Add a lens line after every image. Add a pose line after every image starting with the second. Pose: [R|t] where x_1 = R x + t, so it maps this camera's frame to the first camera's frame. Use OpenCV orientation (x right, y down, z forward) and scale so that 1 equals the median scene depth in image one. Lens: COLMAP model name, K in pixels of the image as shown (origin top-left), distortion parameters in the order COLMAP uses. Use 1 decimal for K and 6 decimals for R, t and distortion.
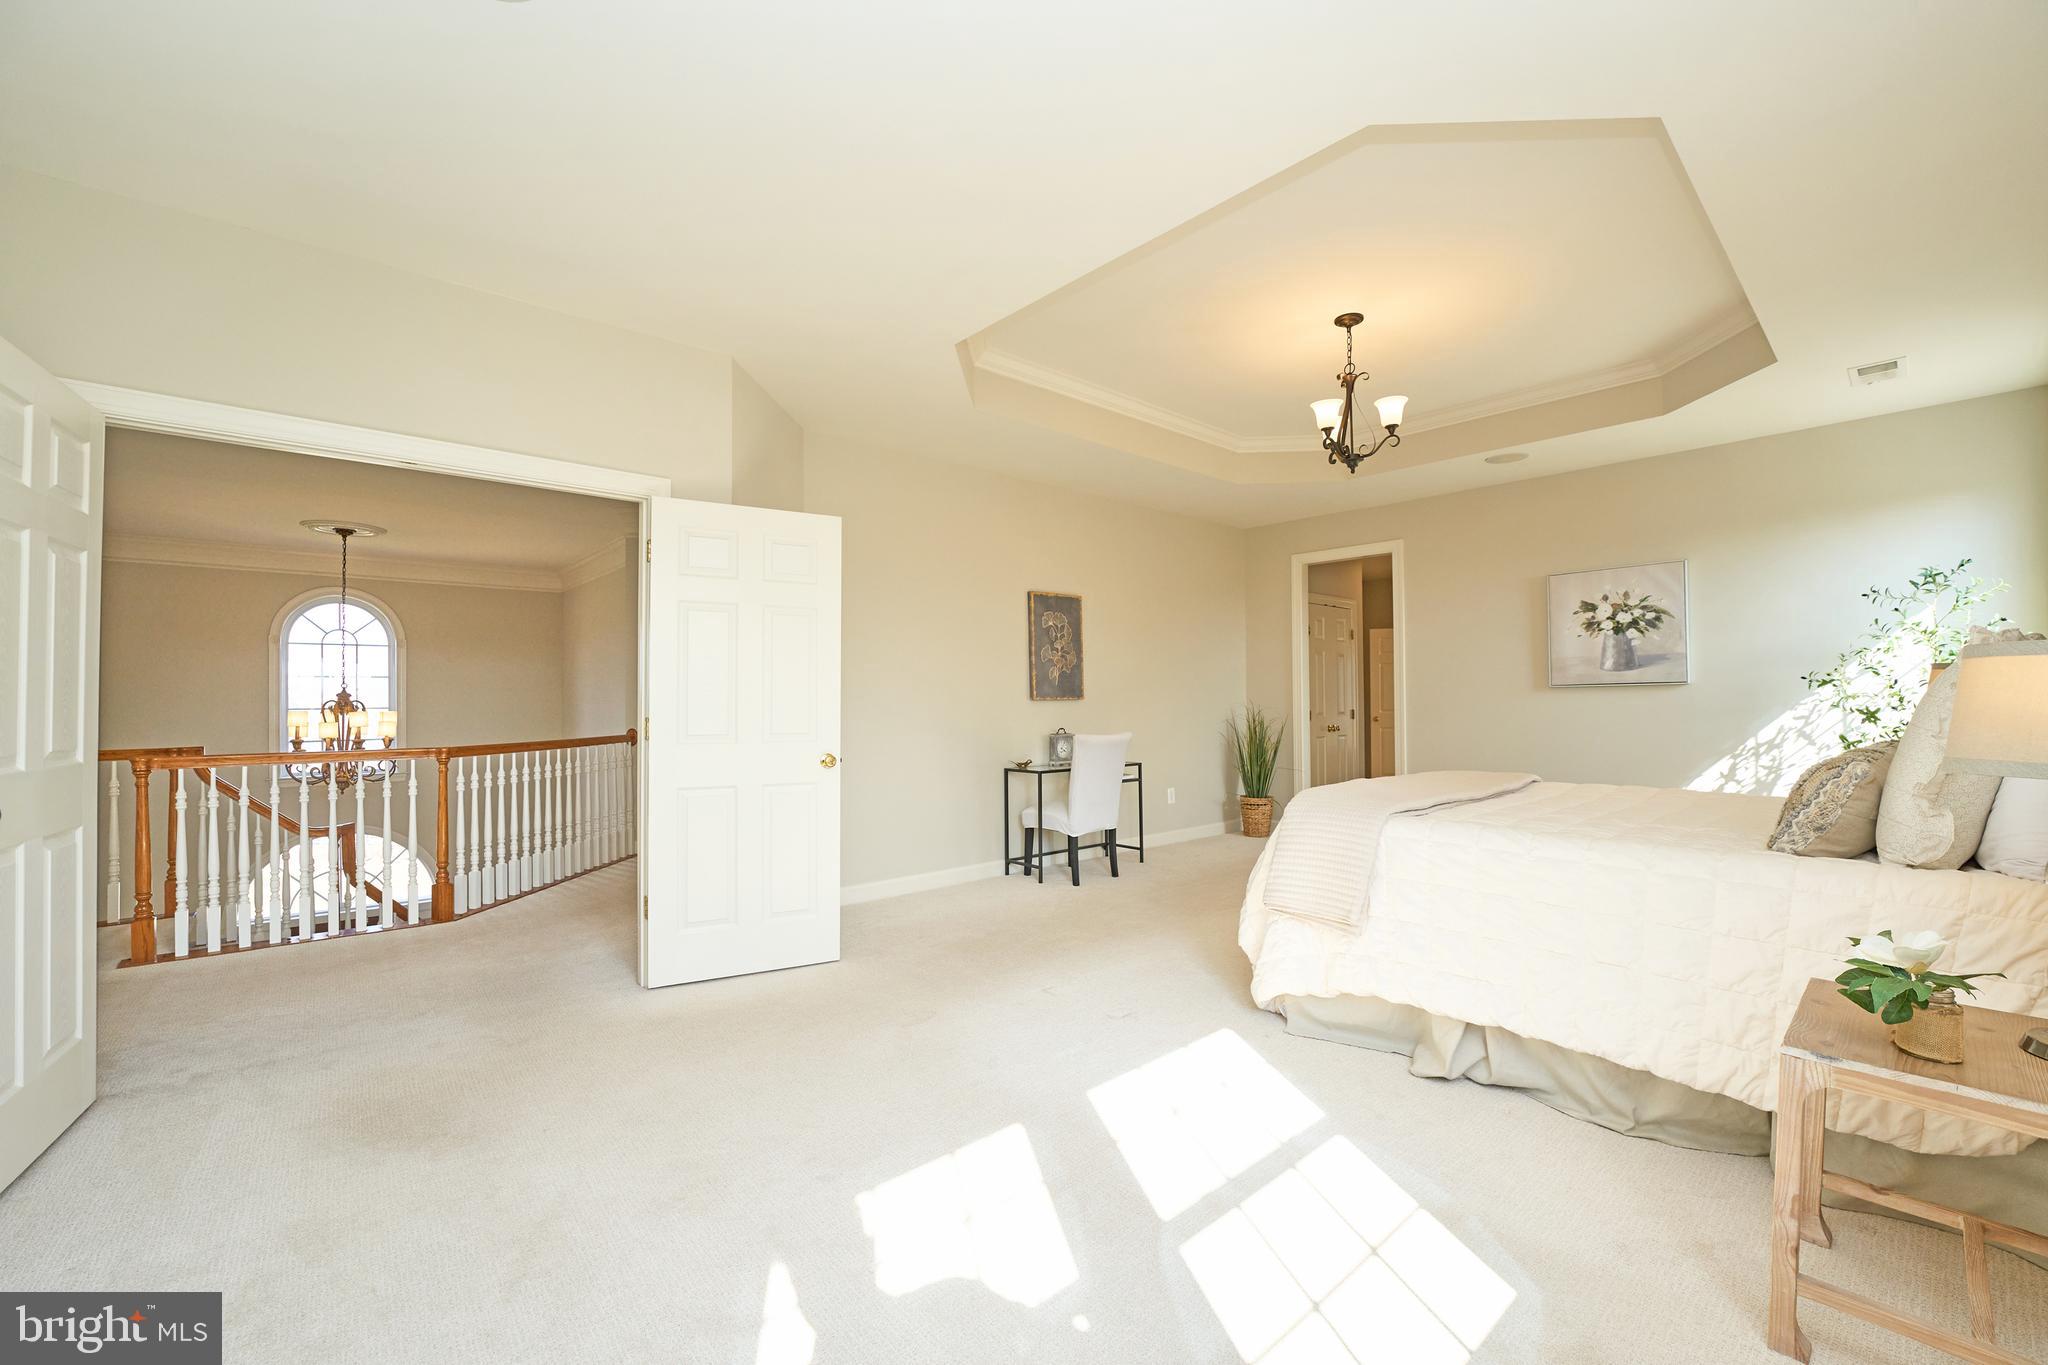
lens RADIAL K [[831.5, 0, 1016.7], [0, 831.5, 699.8], [0, 0, 1]] dist [-0.027018, 0.002032]
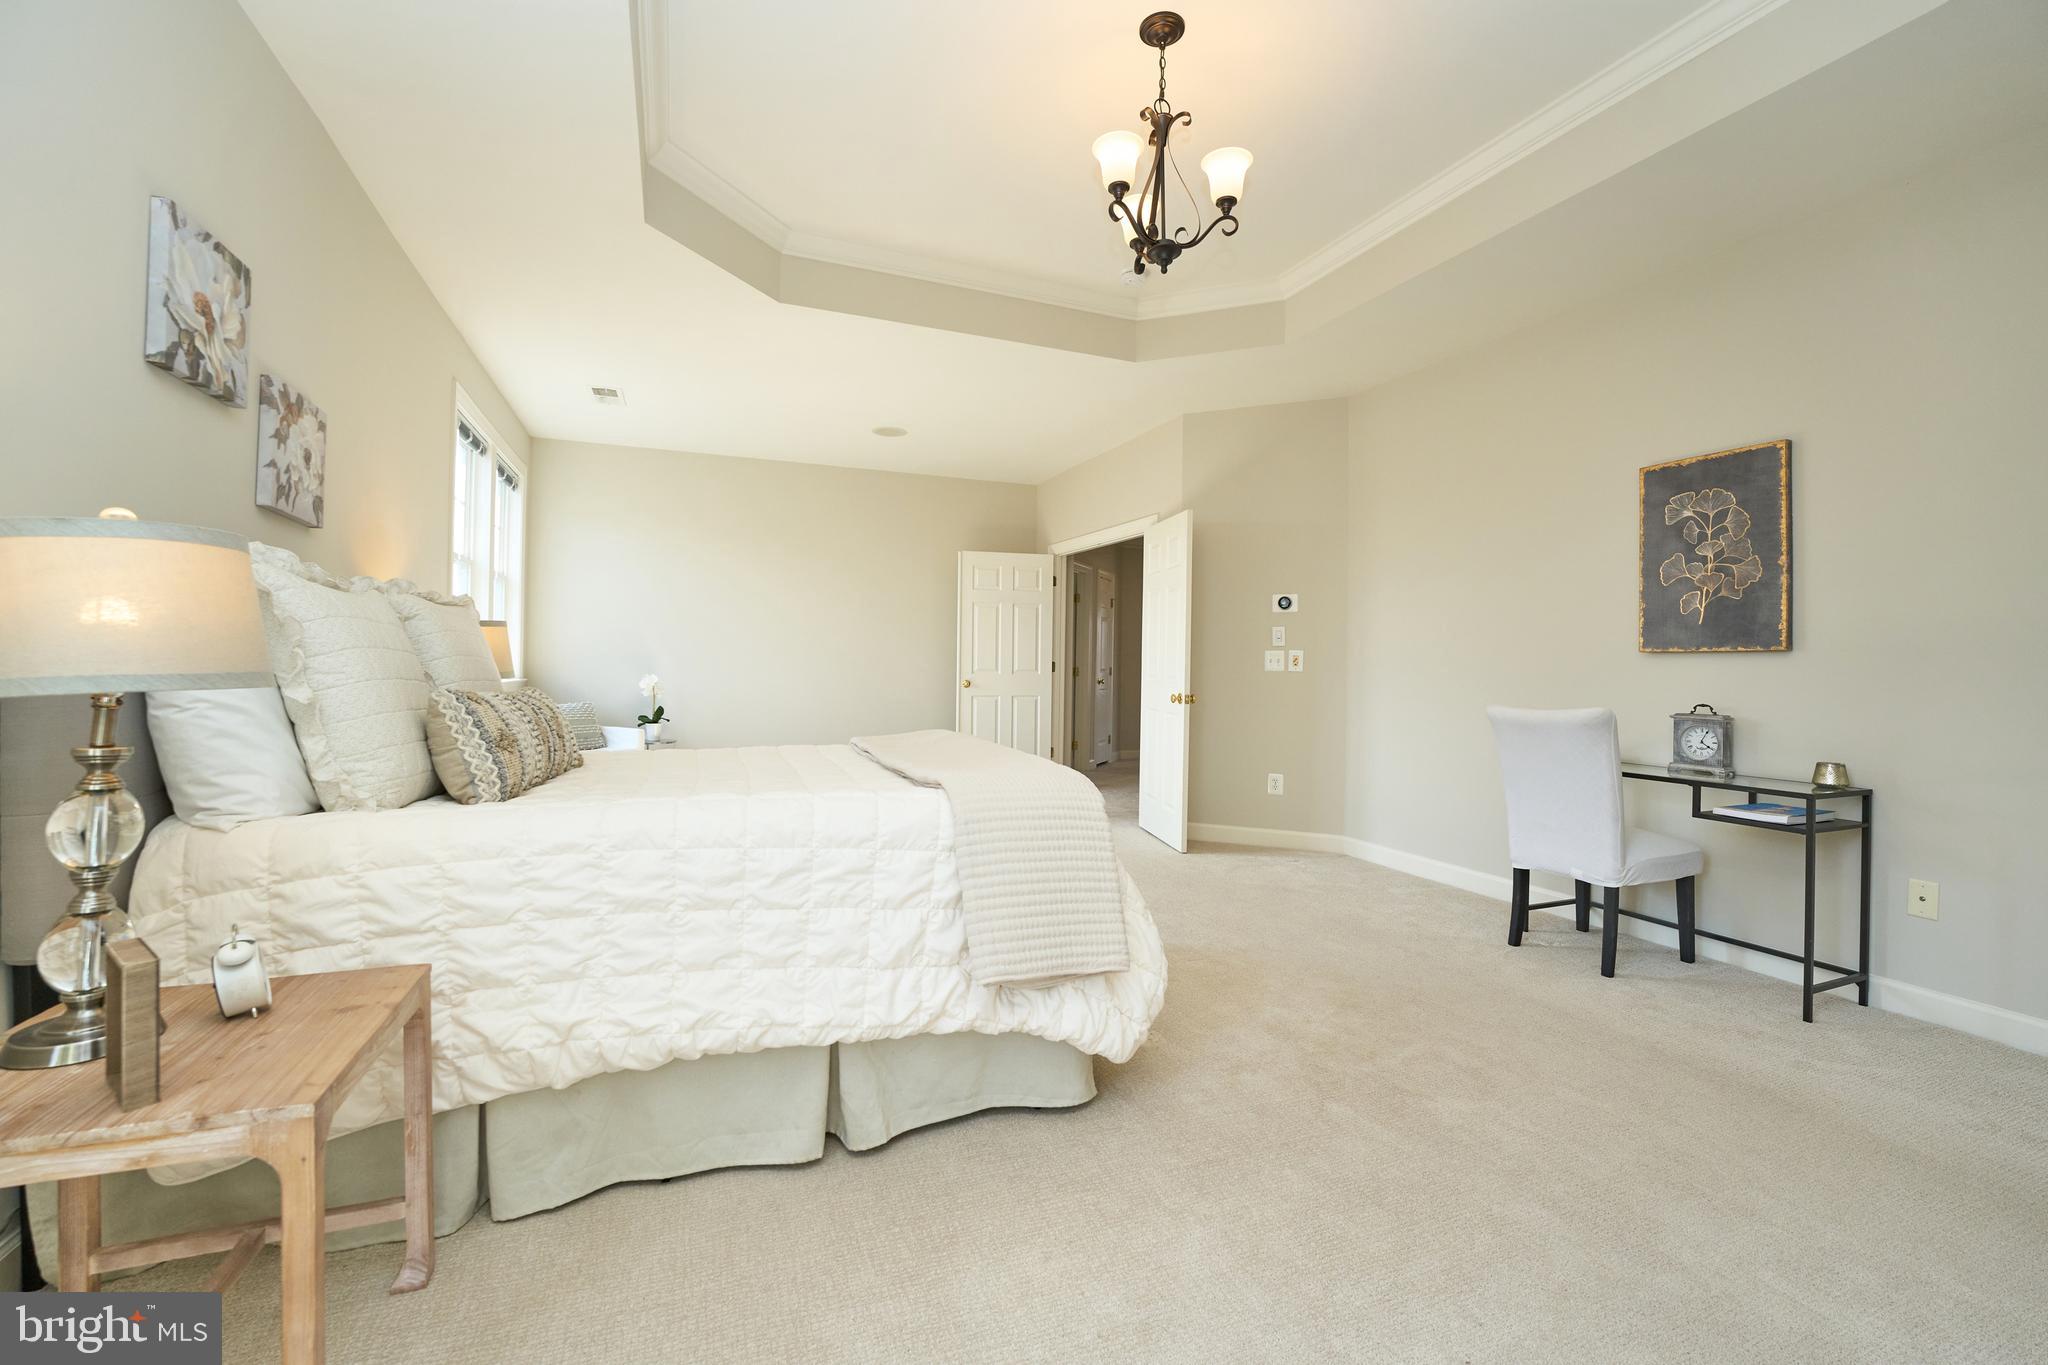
lens RADIAL K [[831.5, 0, 1017.4], [0, 831.5, 662.2], [0, 0, 1]] dist [-0.027018, 0.002032]
pose [[-0.328412, 0.004185, -0.944525, 0.856381], [-0.006249, 0.999959, 0.006604, 0.007532], [0.944514, 0.008072, -0.328372, 0.926268]]
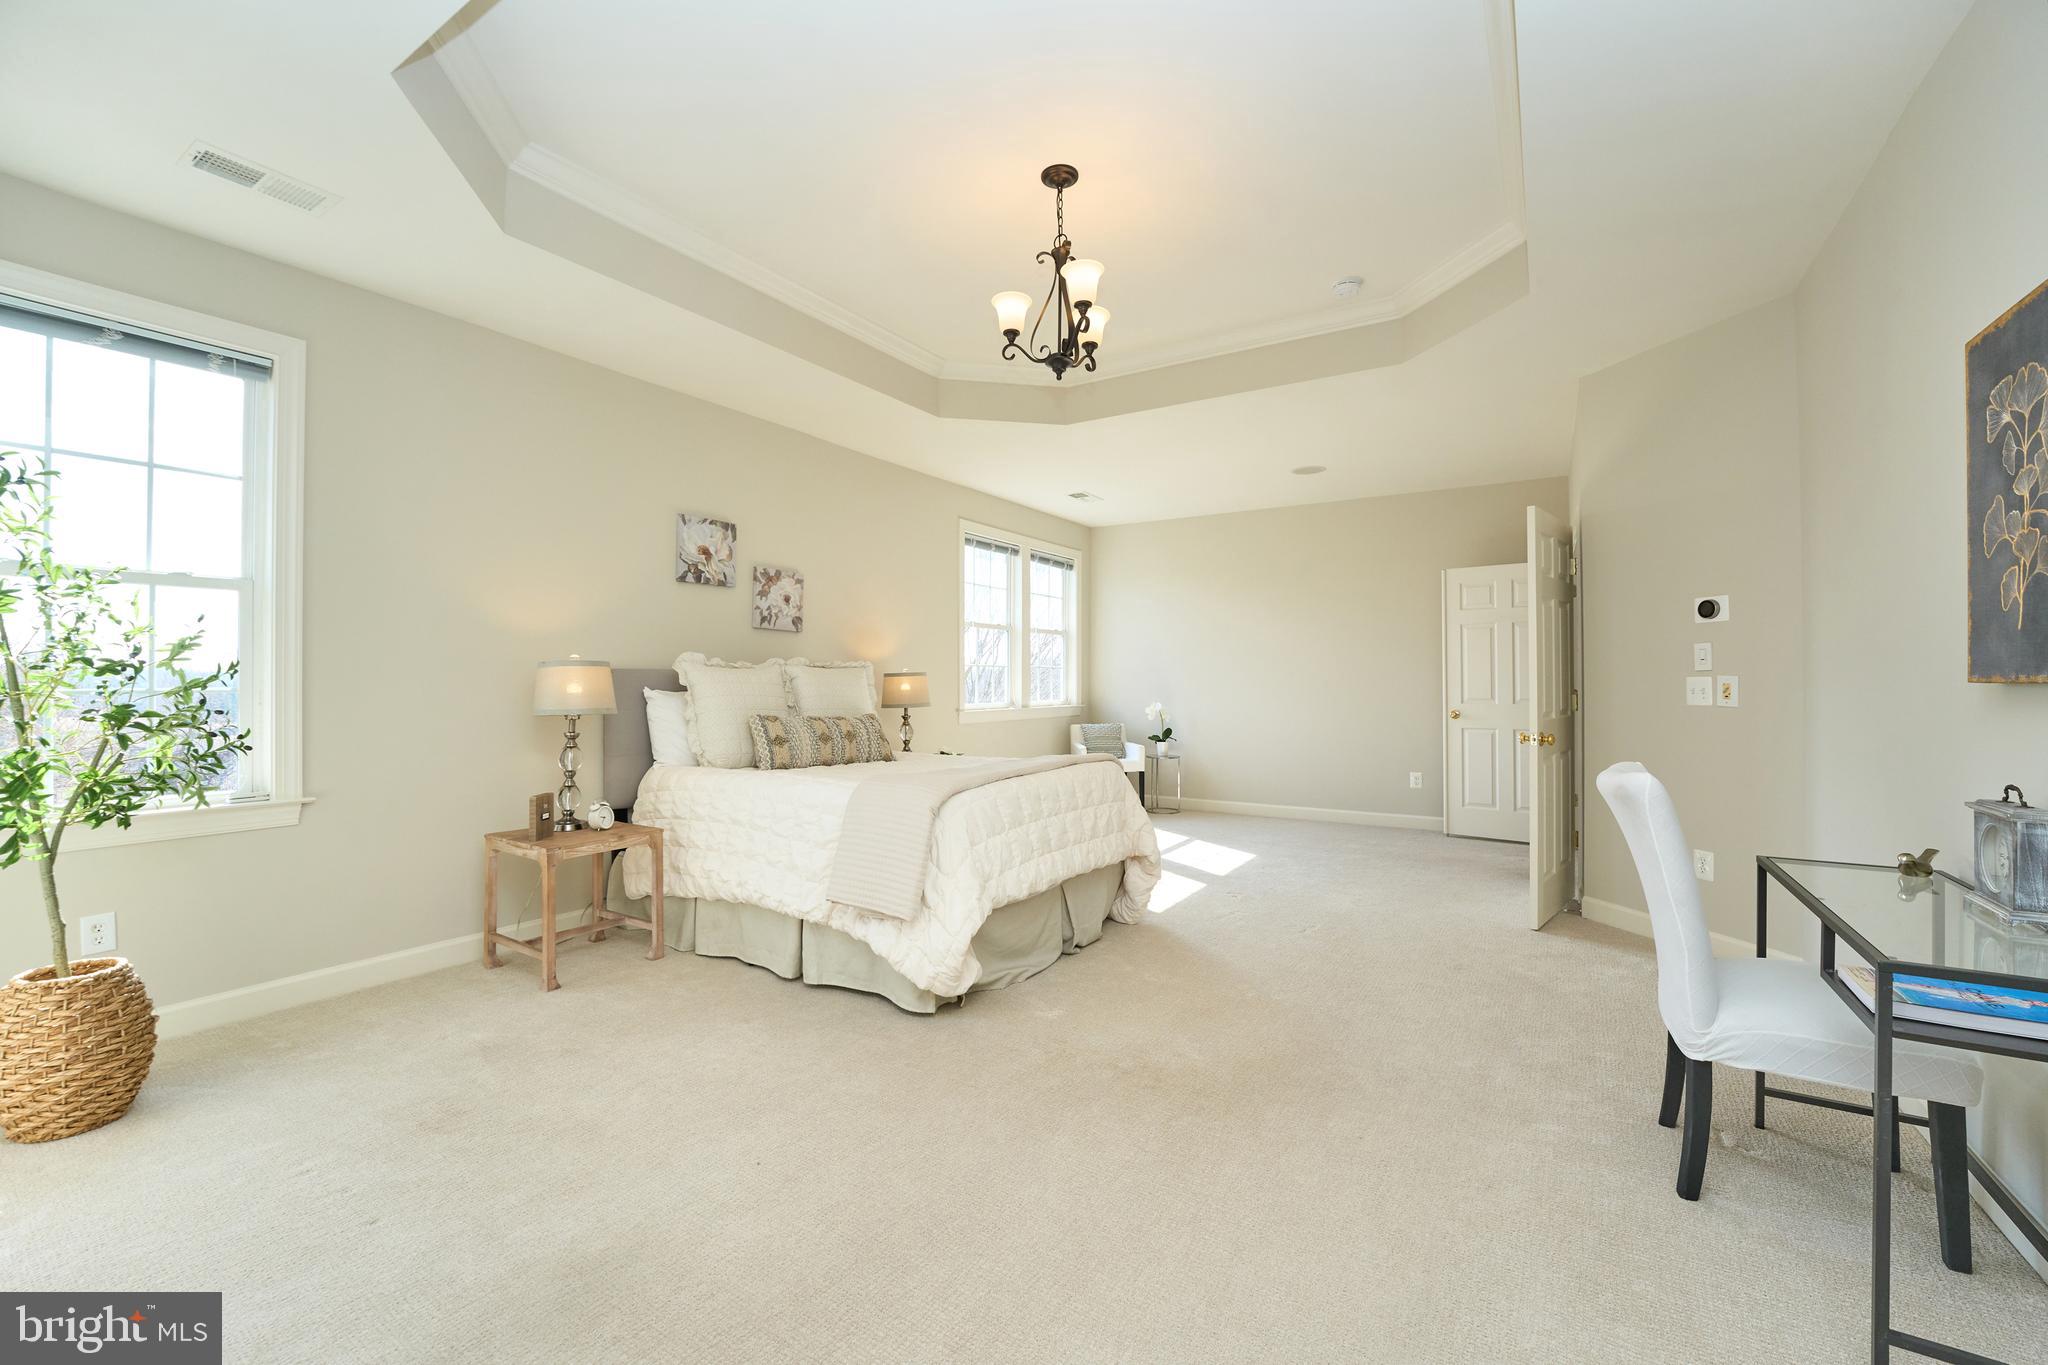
lens RADIAL K [[831.5, 0, 1021.1], [0, 831.5, 673.9], [0, 0, 1]] dist [-0.027018, 0.002032]
pose [[-0.957970, 0.009069, -0.286727, 0.546796], [0.011947, 0.999894, -0.008288, -0.006129], [0.286621, -0.011366, -0.957977, 1.425198]]
